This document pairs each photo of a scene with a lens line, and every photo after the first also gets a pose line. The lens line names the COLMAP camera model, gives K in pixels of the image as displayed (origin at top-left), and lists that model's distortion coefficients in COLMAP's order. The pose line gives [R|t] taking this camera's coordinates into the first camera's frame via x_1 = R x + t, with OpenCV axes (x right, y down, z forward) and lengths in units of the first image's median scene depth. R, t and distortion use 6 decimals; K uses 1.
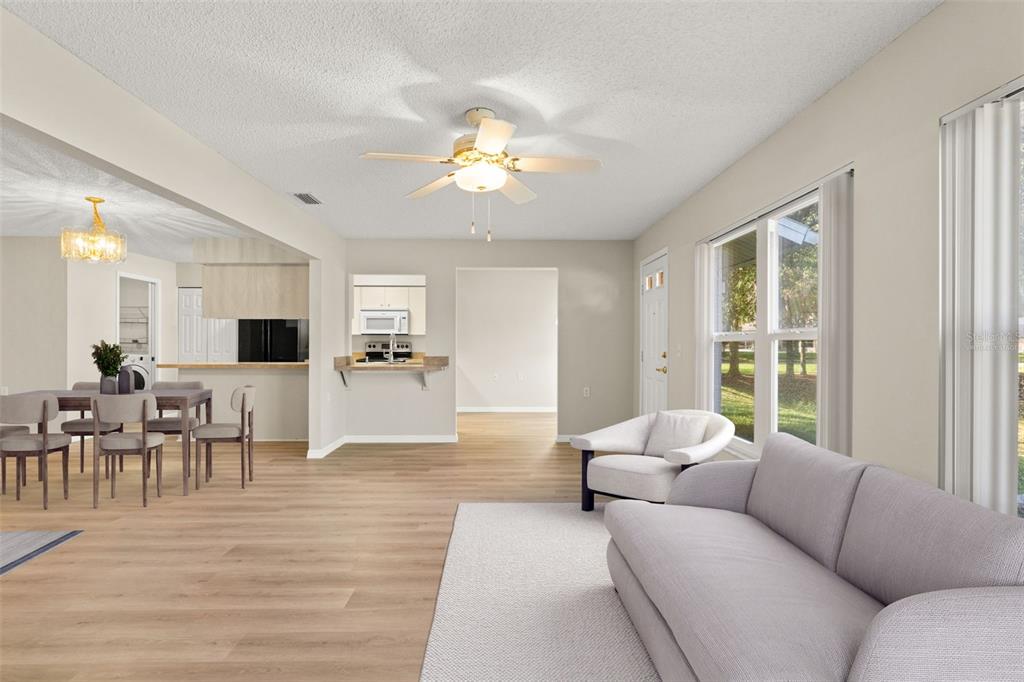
lens RADIAL K [[519.2, 0, 513.0], [0, 519.2, 343.4], [0, 0, 1]] dist [-0.000703, -0.000128]
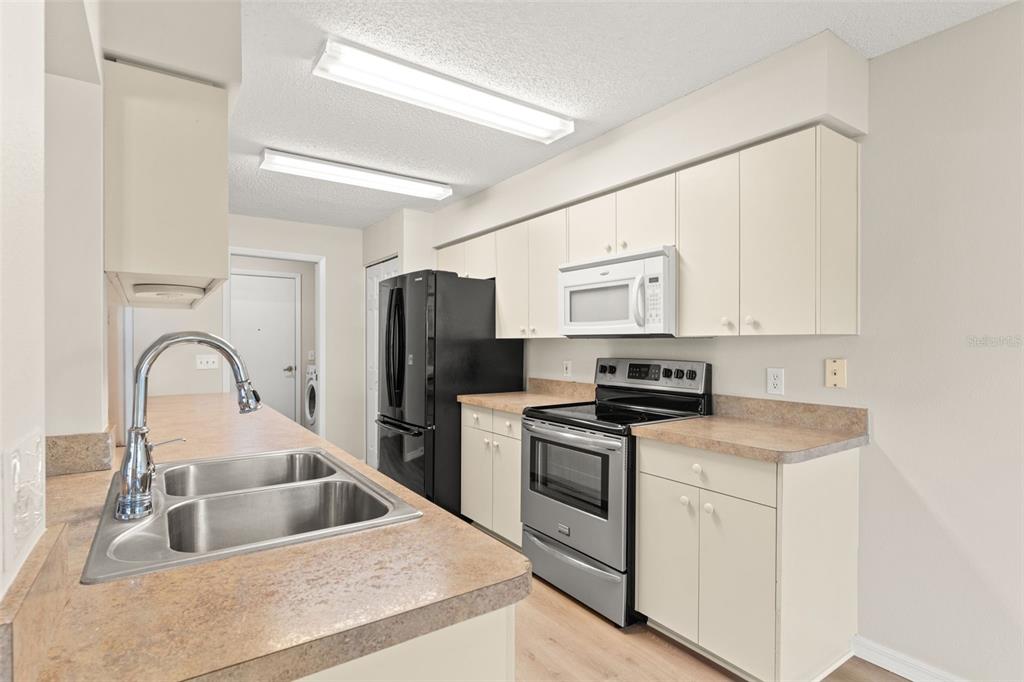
lens RADIAL K [[519.2, 0, 511.9], [0, 519.2, 343.0], [0, 0, 1]] dist [-0.000703, -0.000128]
pose [[0.550990, -0.002939, -0.834507, -0.010210], [0.000848, 0.999995, -0.002962, -0.012145], [0.834512, 0.000925, 0.550989, 0.767117]]
